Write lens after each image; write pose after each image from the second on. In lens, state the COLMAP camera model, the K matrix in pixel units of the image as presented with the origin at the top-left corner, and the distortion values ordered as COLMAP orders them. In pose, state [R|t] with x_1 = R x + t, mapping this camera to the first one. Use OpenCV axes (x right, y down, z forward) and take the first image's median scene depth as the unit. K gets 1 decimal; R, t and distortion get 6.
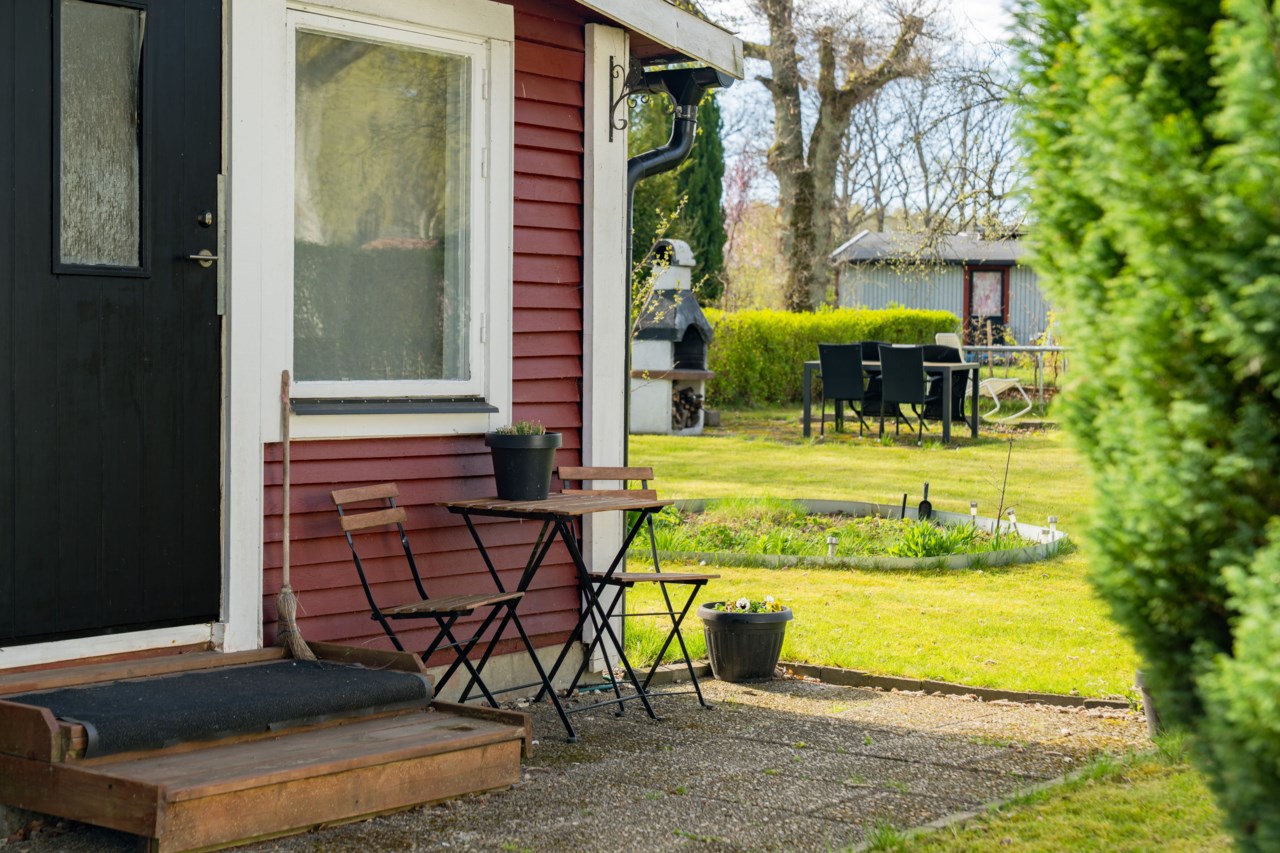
lens RADIAL K [[2134.2, 0, 639.9], [0, 2134.2, 426.9], [0, 0, 1]] dist [0.028790, 0.000000]
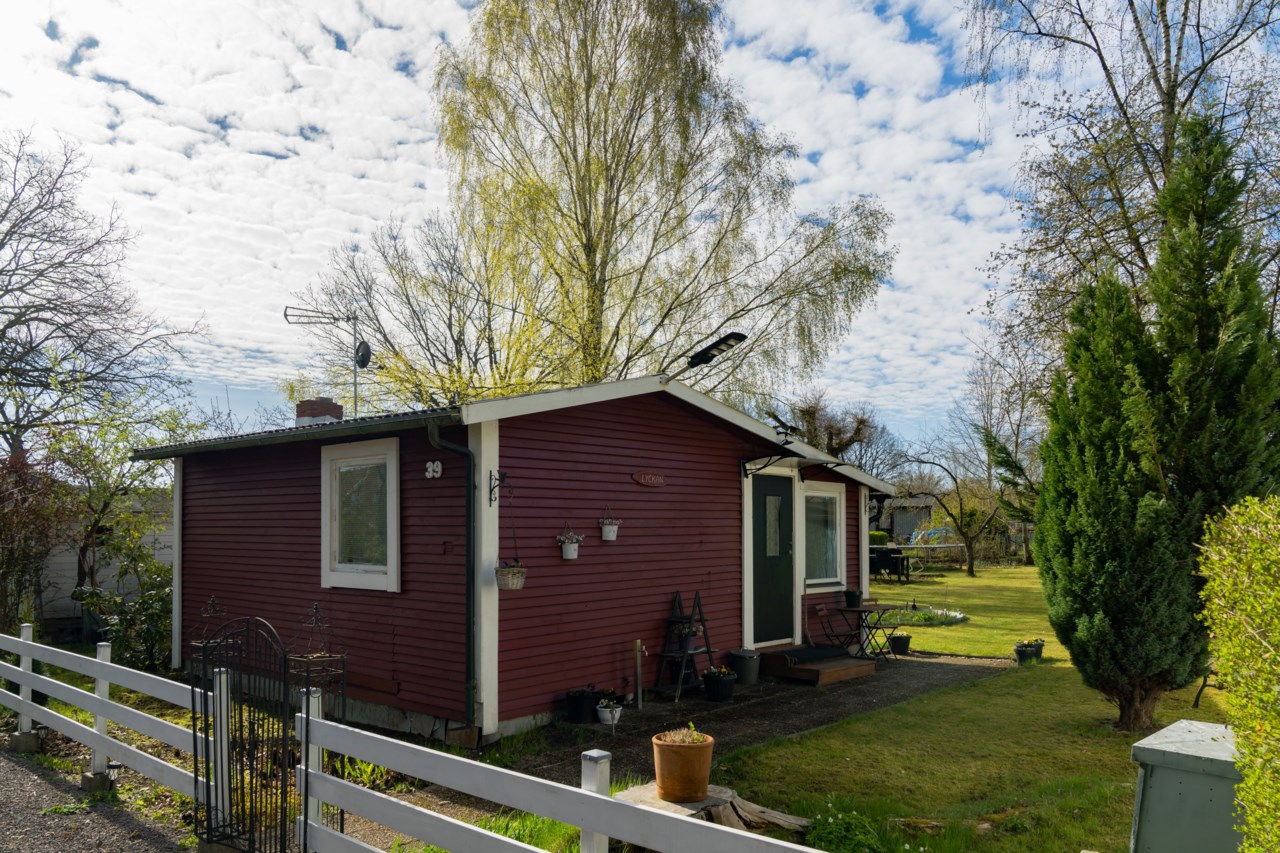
lens RADIAL K [[906.2, 0, 646.1], [0, 906.2, 526.0], [0, 0, 1]] dist [-0.001255, -0.000629]
pose [[0.997219, -0.017130, -0.072532, -0.300237], [0.013595, 0.998708, -0.048954, -0.038512], [0.073277, 0.047832, 0.996164, -0.691427]]
